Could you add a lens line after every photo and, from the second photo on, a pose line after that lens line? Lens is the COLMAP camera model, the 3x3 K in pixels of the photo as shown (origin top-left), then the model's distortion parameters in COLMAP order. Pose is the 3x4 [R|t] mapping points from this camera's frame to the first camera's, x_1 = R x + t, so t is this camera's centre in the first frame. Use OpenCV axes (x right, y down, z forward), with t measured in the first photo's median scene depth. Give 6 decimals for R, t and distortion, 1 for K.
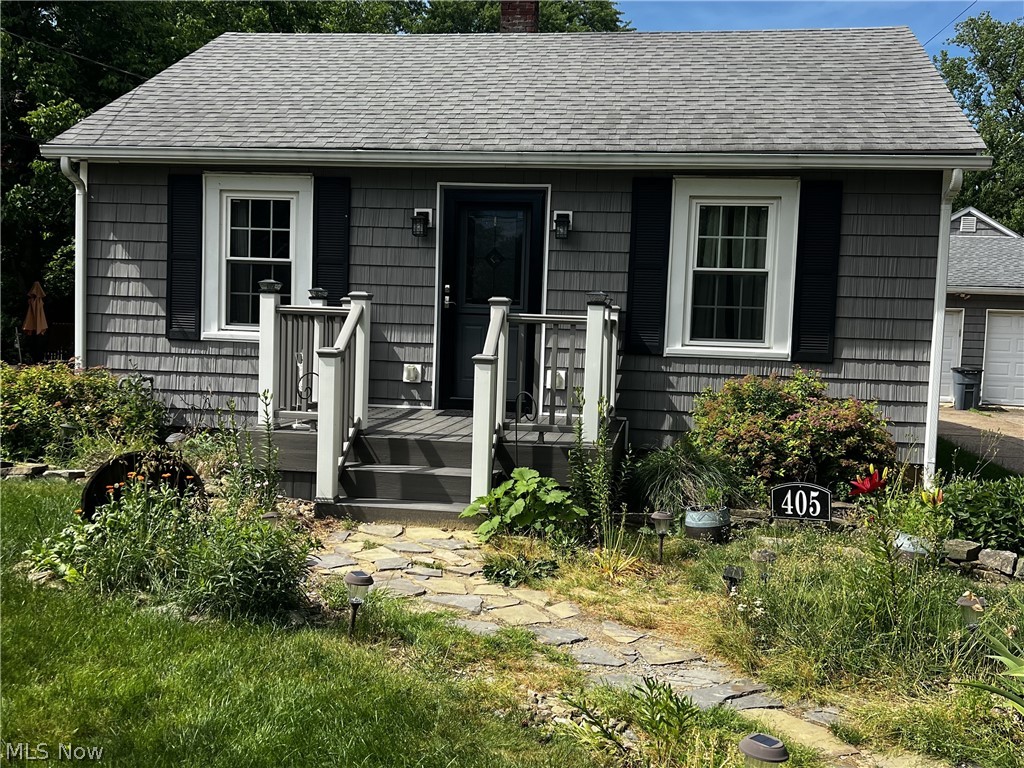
lens RADIAL K [[1038.3, 0, 512.0], [0, 1038.3, 384.0], [0, 0, 1]] dist [0.167793, -0.330835]
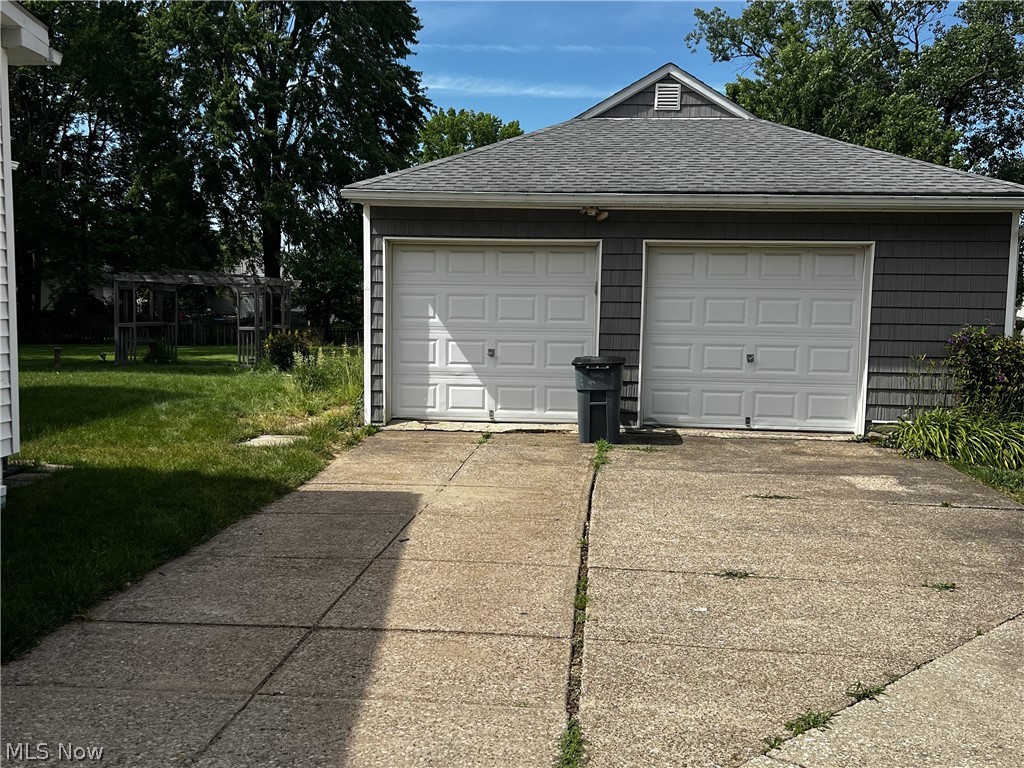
lens RADIAL K [[1038.3, 0, 512.0], [0, 1038.3, 384.0], [0, 0, 1]] dist [0.167793, -0.330835]
pose [[0.997402, -0.022790, 0.068333, 0.820440], [0.020887, 0.999378, 0.028424, -0.040818], [-0.068939, -0.026922, 0.997258, 1.183360]]
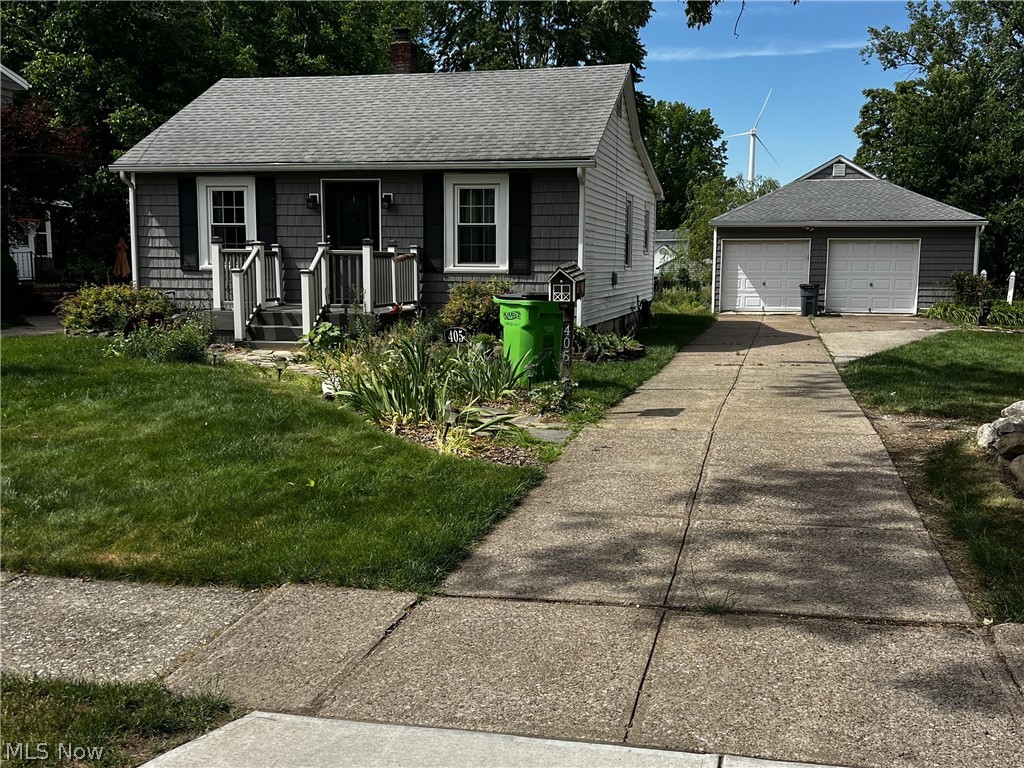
lens RADIAL K [[1054.0, 0, 512.0], [0, 1054.0, 384.0], [0, 0, 1]] dist [0.153598, -0.349443]
pose [[0.996157, -0.017075, -0.085910, 0.403314], [0.021696, 0.998351, 0.053149, 0.069319], [0.084860, -0.054809, 0.994884, -0.806614]]
